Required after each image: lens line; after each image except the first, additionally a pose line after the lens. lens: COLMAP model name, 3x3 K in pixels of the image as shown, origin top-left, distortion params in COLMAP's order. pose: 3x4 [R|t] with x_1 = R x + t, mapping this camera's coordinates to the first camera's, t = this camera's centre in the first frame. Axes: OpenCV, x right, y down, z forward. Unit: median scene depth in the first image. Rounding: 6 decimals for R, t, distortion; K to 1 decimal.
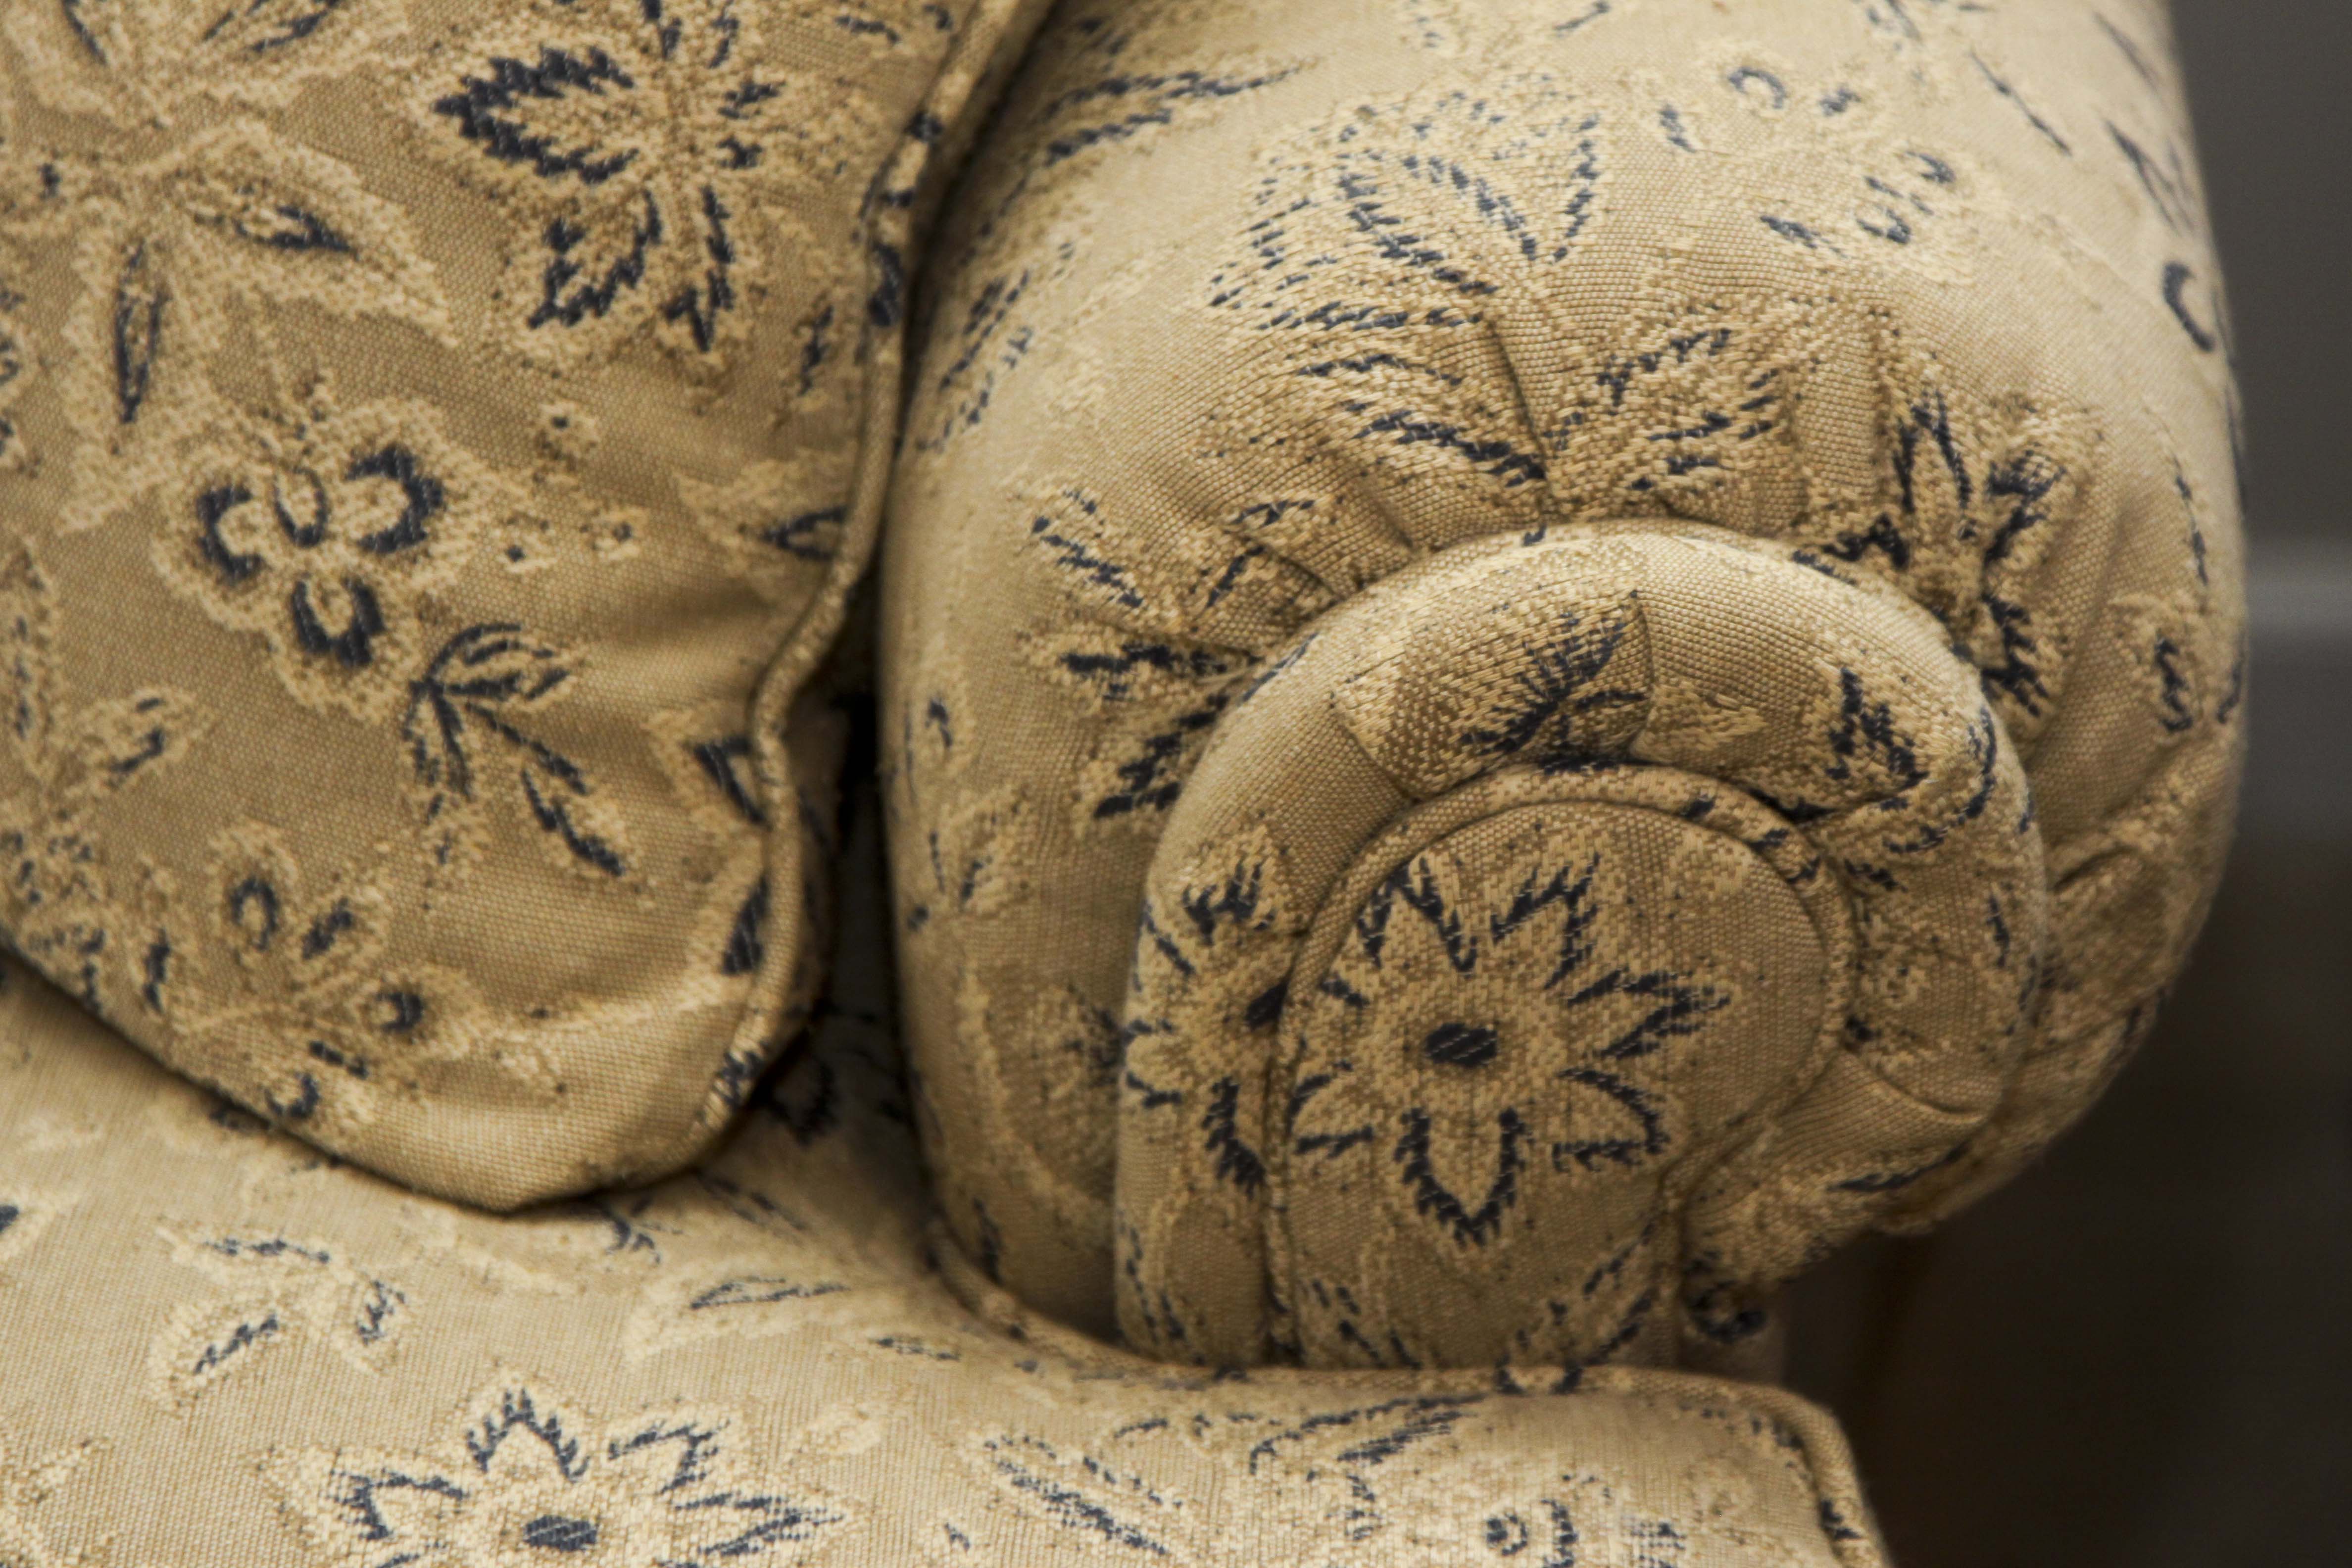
lens RADIAL K [[9125.1, 0, 1199.2], [0, 9125.1, 780.6], [0, 0, 1]] dist [0.522686, 0.000000]
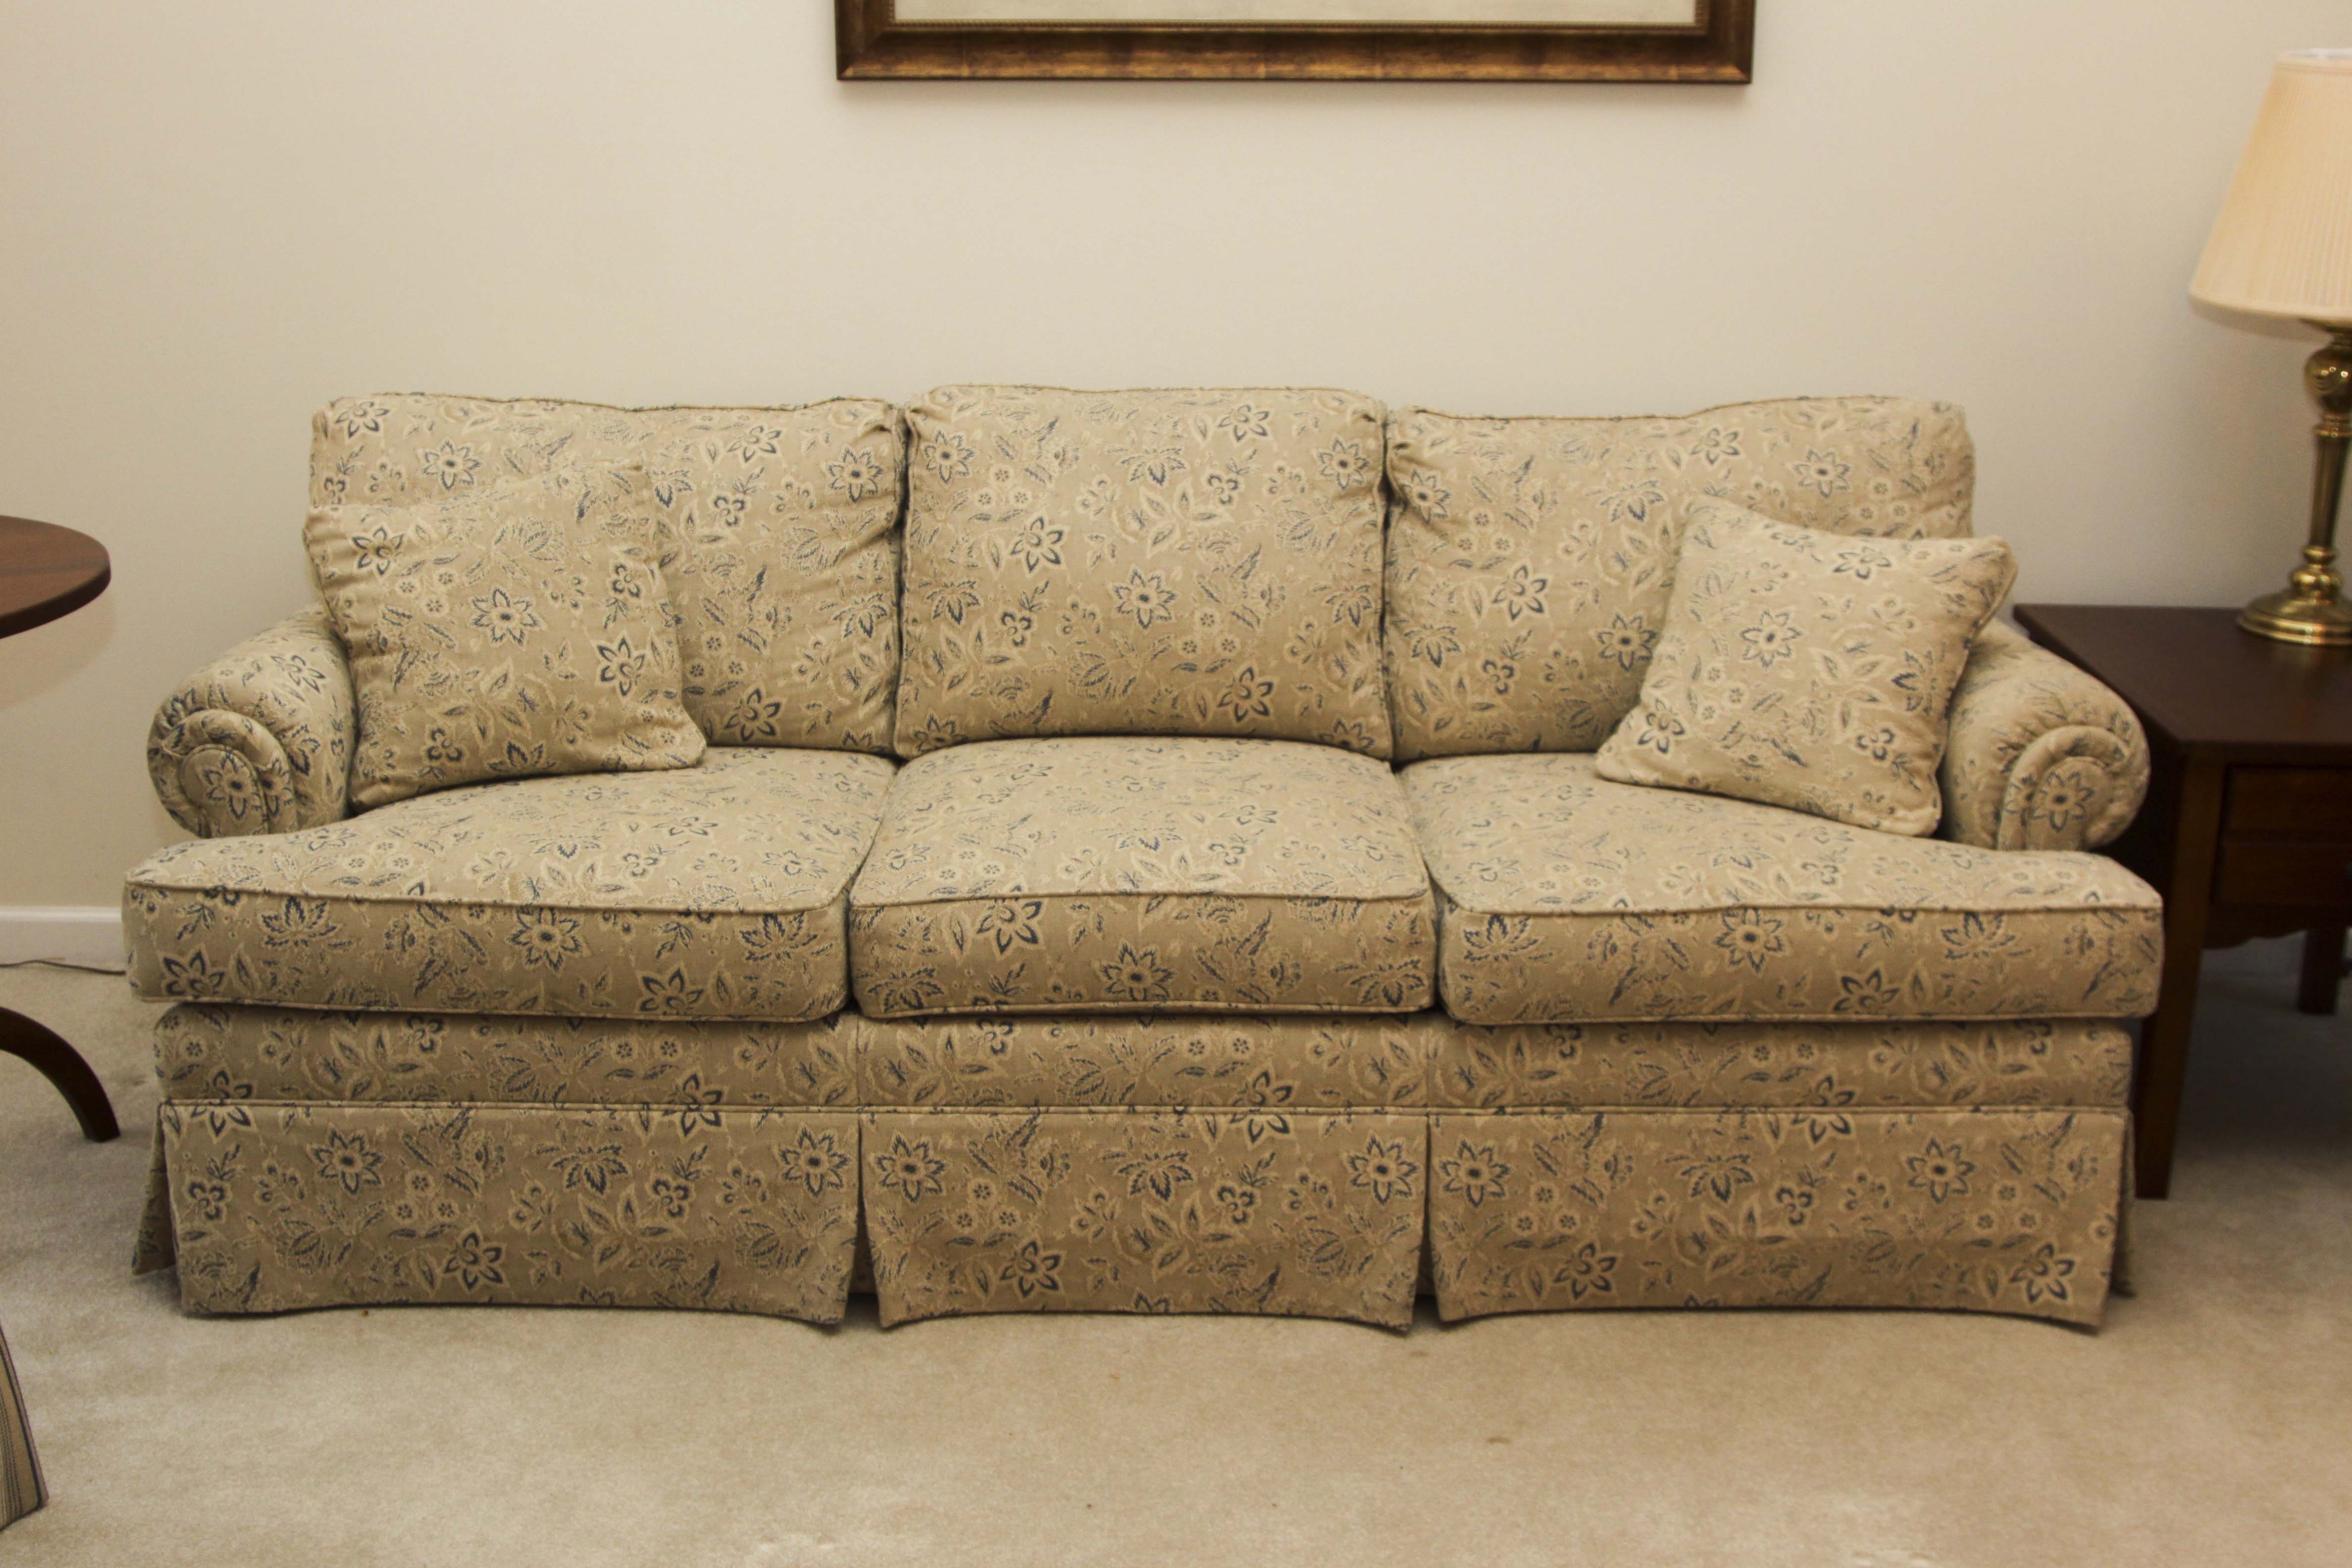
lens RADIAL K [[2815.7, 0, 1200.4], [0, 2815.7, 772.5], [0, 0, 1]] dist [-0.115162, 0.000000]
pose [[0.996141, 0.010194, 0.087178, -0.789402], [0.014363, 0.960912, -0.276482, 0.572065], [-0.086589, 0.276667, 0.957057, -0.959105]]
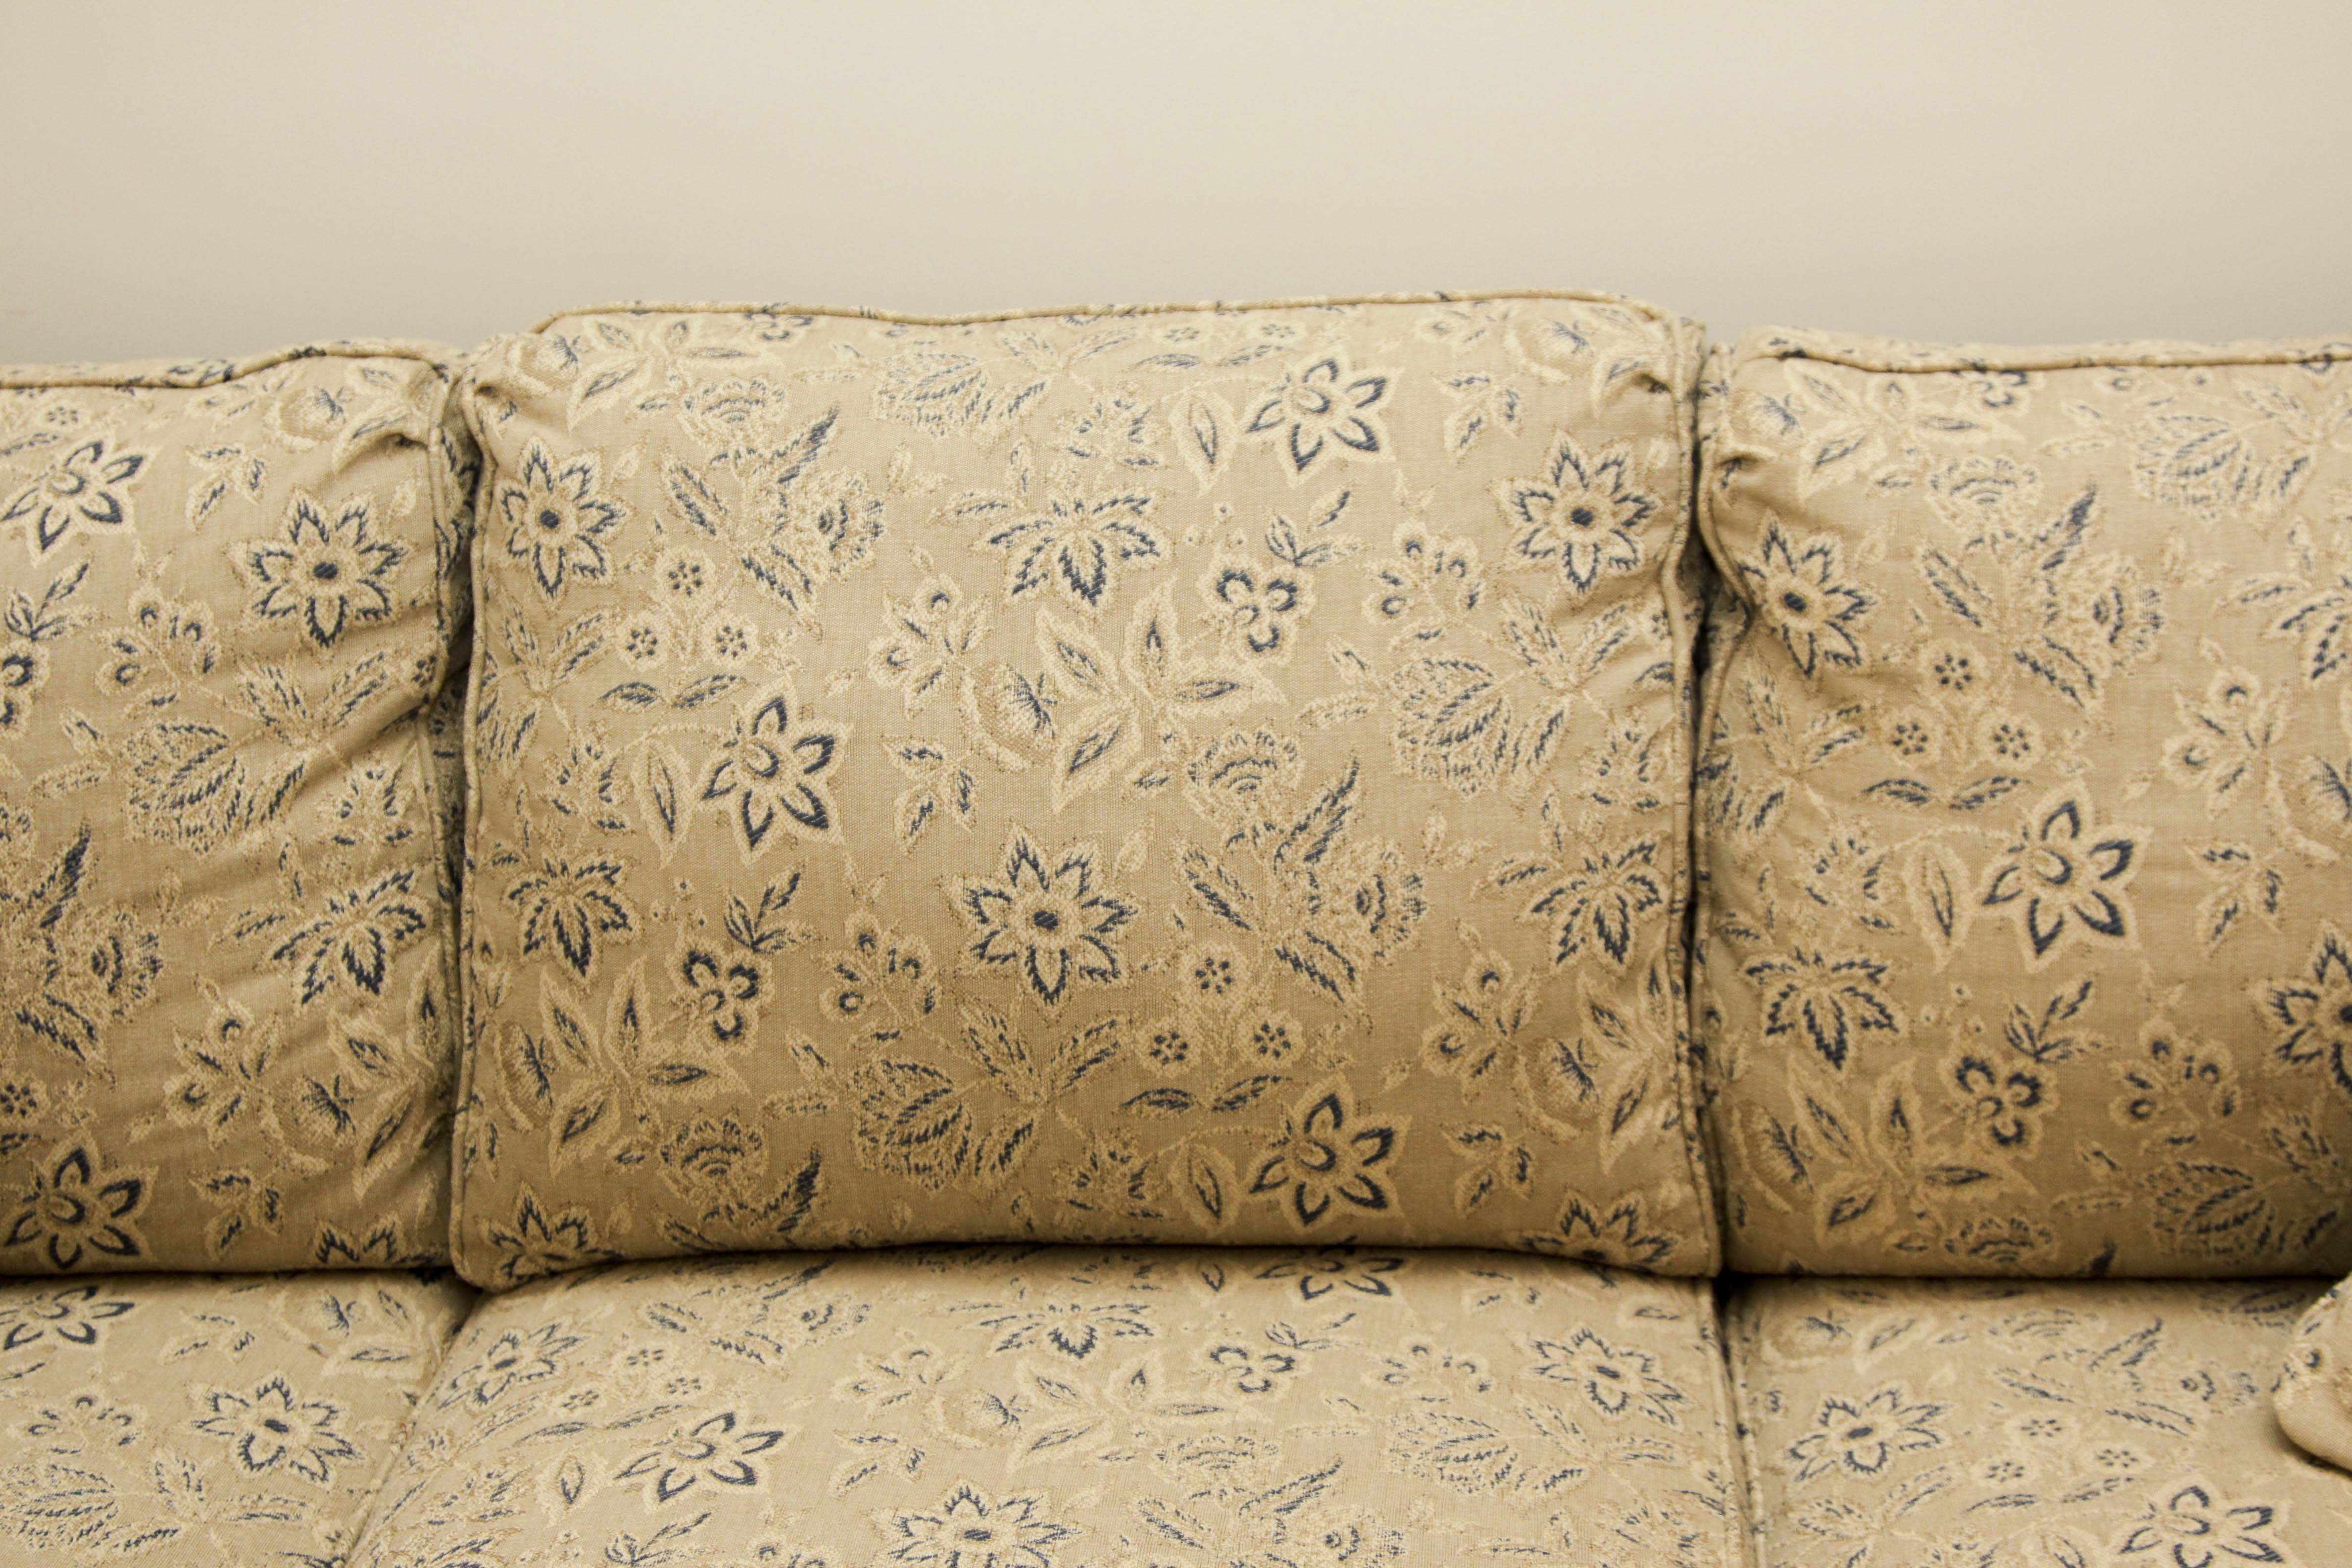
lens RADIAL K [[3836.0, 0, 1187.0], [0, 3836.0, 799.8], [0, 0, 1]] dist [0.004466, 0.000000]
pose [[0.999847, -0.013144, -0.011521, -0.578250], [0.010965, 0.985009, -0.172155, -0.034095], [0.013611, 0.172002, 0.985003, 0.035647]]
